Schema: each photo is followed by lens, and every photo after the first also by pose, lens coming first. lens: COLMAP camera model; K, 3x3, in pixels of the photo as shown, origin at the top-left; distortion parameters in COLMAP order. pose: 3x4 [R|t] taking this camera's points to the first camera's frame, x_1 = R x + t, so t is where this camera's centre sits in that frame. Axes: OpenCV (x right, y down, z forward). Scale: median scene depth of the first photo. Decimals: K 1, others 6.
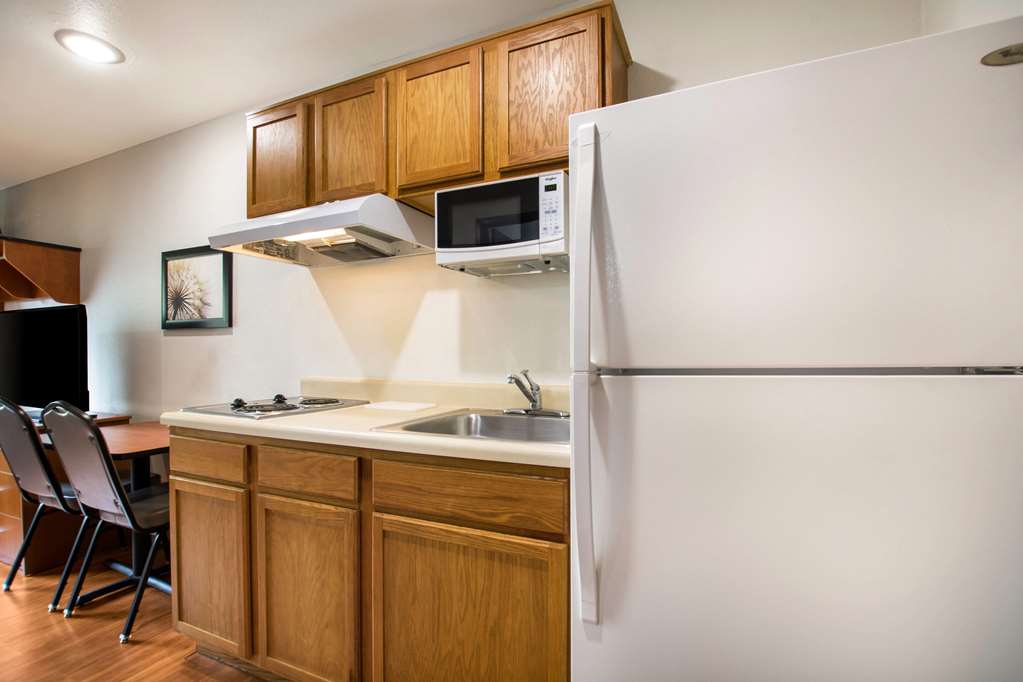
lens RADIAL K [[462.5, 0, 527.3], [0, 462.5, 360.4], [0, 0, 1]] dist [-0.021482, -0.000104]
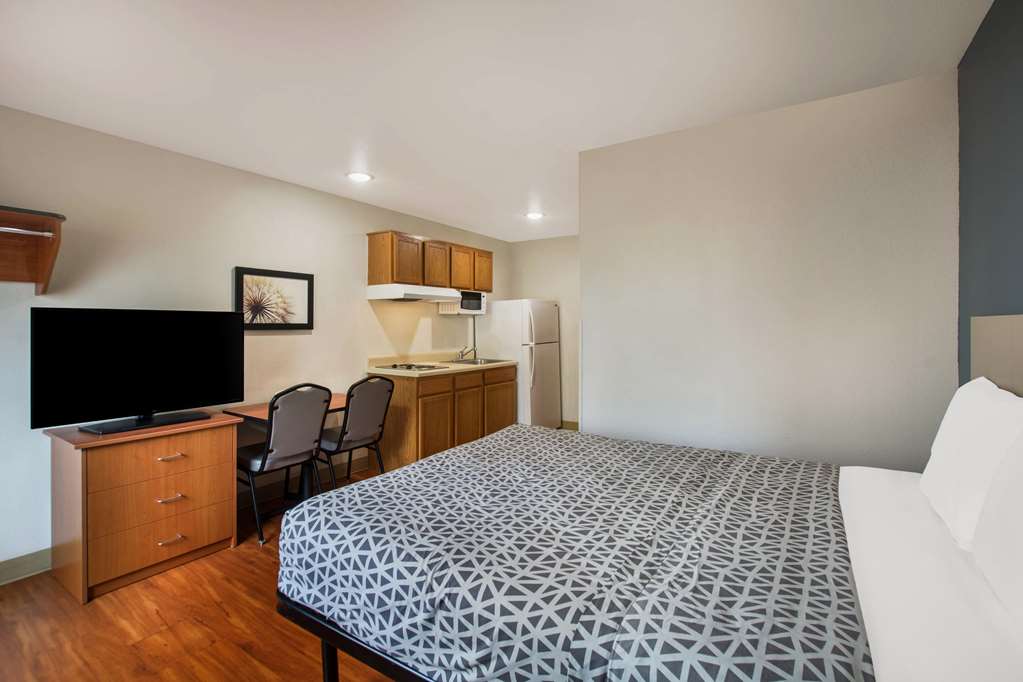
lens RADIAL K [[460.8, 0, 515.7], [0, 460.8, 326.7], [0, 0, 1]] dist [-0.000793, 0.000039]
pose [[0.169516, -0.002443, 0.985524, -3.481500], [0.011154, 0.999938, 0.000561, -0.128798], [-0.985464, 0.010898, 0.169532, 0.119742]]
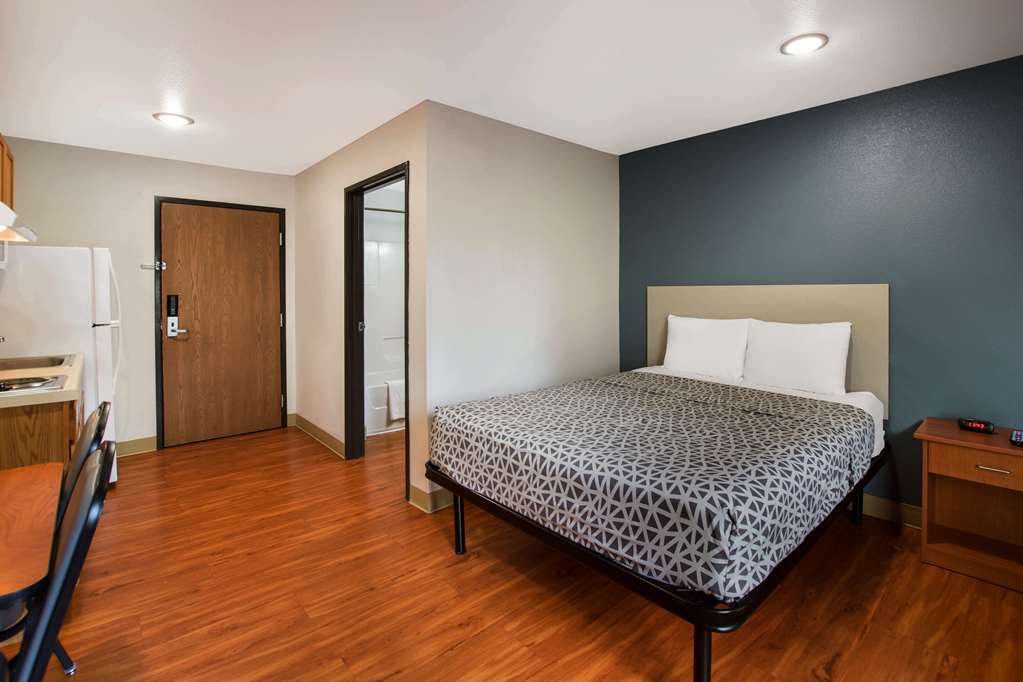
lens RADIAL K [[482.9, 0, 511.4], [0, 482.9, 296.7], [0, 0, 1]] dist [-0.000405, 0.000036]
pose [[-0.897215, 0.000128, 0.441594, -2.586995], [0.008323, 0.999827, 0.016620, -0.136196], [-0.441516, 0.018587, -0.897061, 1.809179]]
